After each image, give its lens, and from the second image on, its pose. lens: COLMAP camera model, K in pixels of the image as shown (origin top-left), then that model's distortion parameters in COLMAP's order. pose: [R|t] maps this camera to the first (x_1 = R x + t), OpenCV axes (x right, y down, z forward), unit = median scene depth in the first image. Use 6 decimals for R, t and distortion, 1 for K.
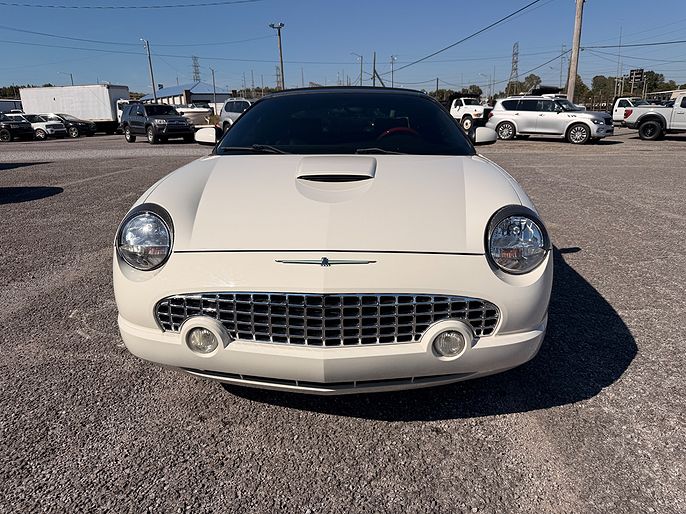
lens RADIAL K [[496.1, 0, 343.0], [0, 496.1, 257.0], [0, 0, 1]] dist [0.006004, 0.002008]
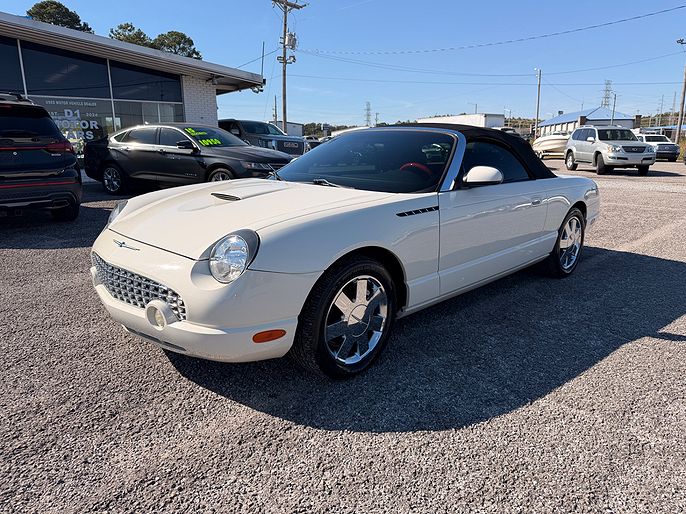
lens RADIAL K [[496.1, 0, 343.0], [0, 496.1, 257.0], [0, 0, 1]] dist [0.006004, 0.002008]
pose [[0.726766, 0.174283, -0.664407, 0.678611], [-0.206031, 0.978048, 0.031187, -0.063222], [0.655257, 0.114222, 0.746720, 0.128381]]
